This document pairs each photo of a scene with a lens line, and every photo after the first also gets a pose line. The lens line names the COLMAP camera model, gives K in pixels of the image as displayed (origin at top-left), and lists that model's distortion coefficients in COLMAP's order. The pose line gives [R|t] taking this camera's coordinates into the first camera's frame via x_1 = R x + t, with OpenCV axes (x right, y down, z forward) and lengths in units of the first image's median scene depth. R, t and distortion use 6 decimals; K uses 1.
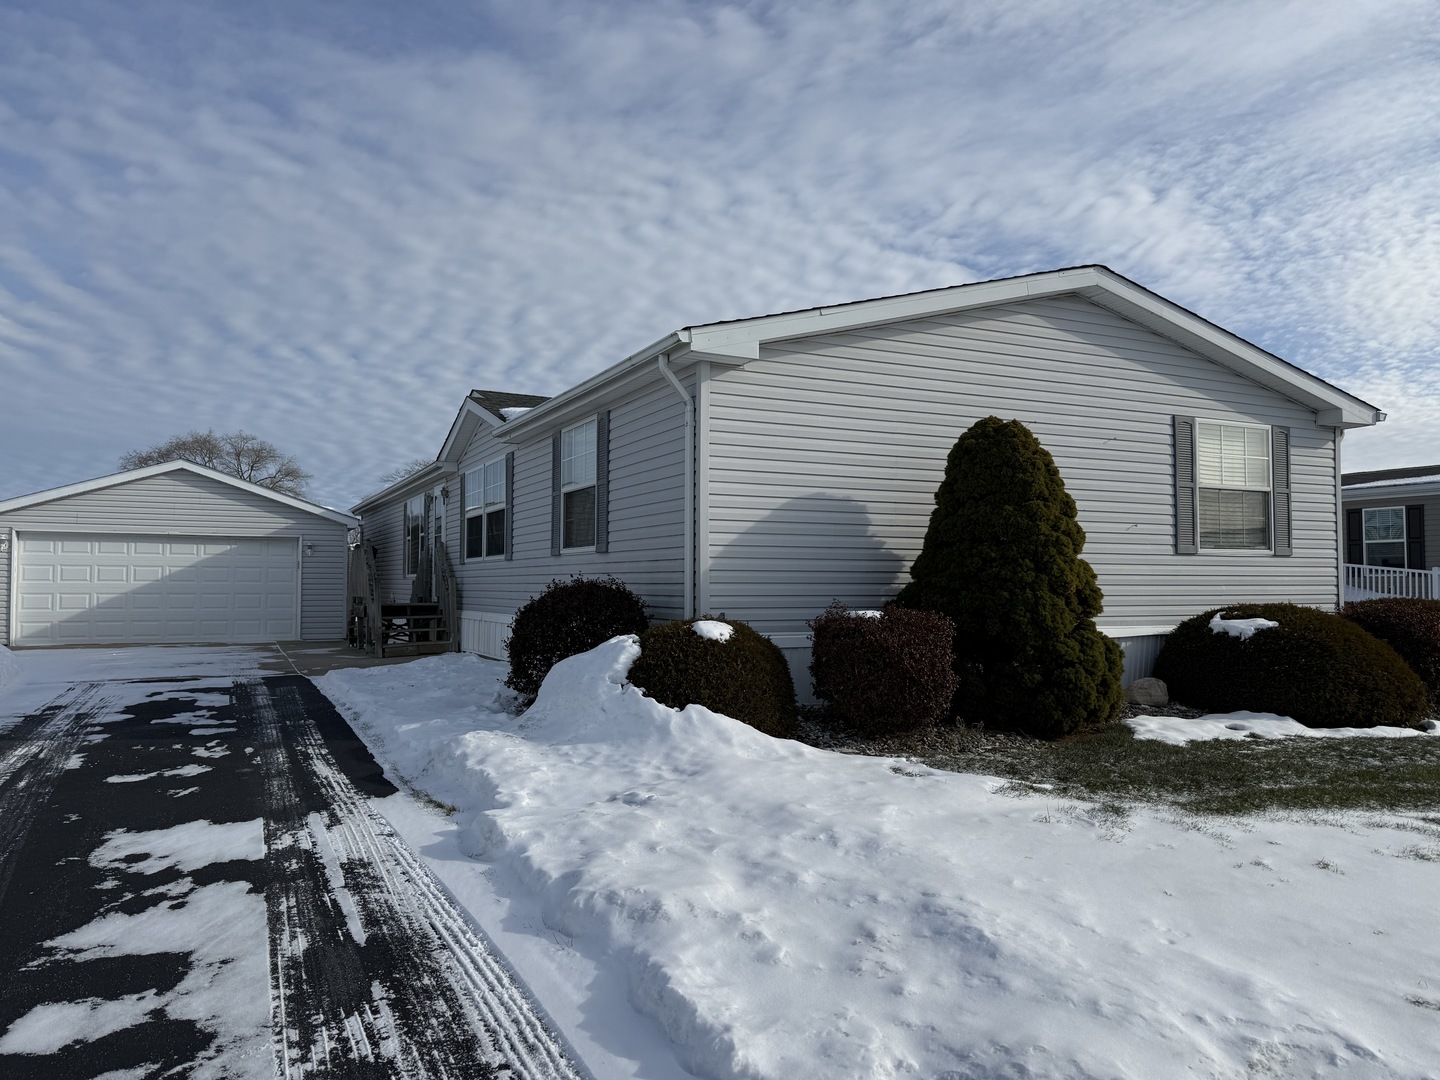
lens RADIAL K [[1025.9, 0, 719.6], [0, 1025.9, 512.1], [0, 0, 1]] dist [0.002822, -0.000311]
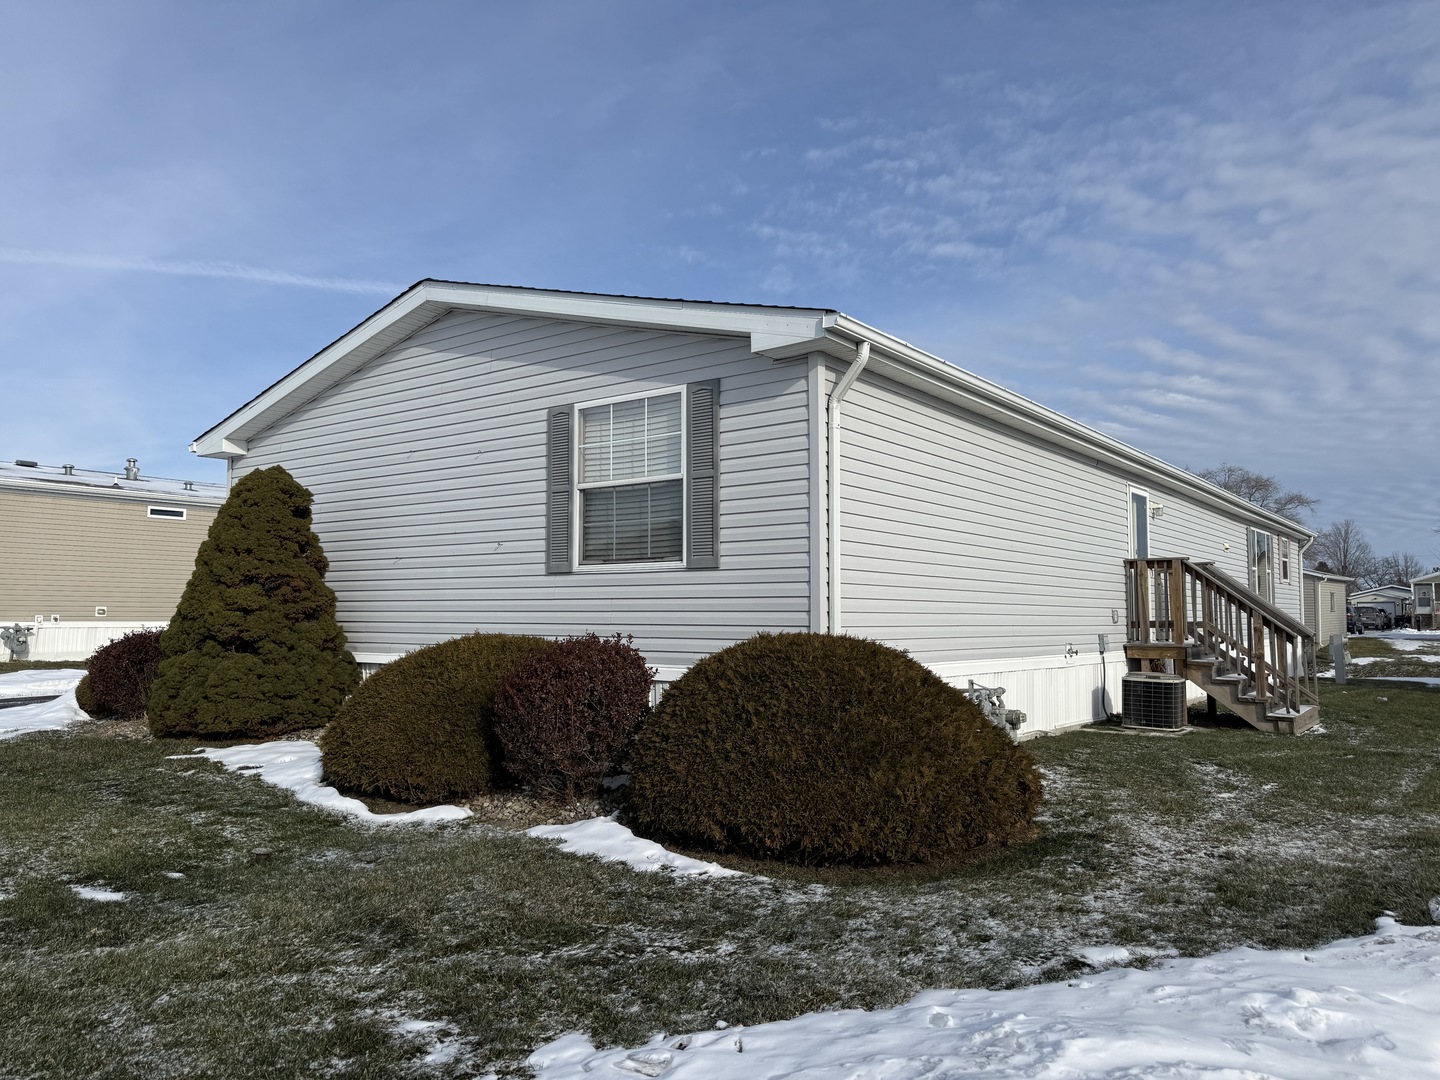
lens RADIAL K [[1019.5, 0, 720.0], [0, 1019.5, 540.0], [0, 0, 1]] dist [0.024117, -0.001243]
pose [[0.450970, -0.067880, -0.889954, 1.186455], [0.062125, 0.997073, -0.044569, 0.056263], [0.890374, -0.035189, 0.453867, 0.713245]]
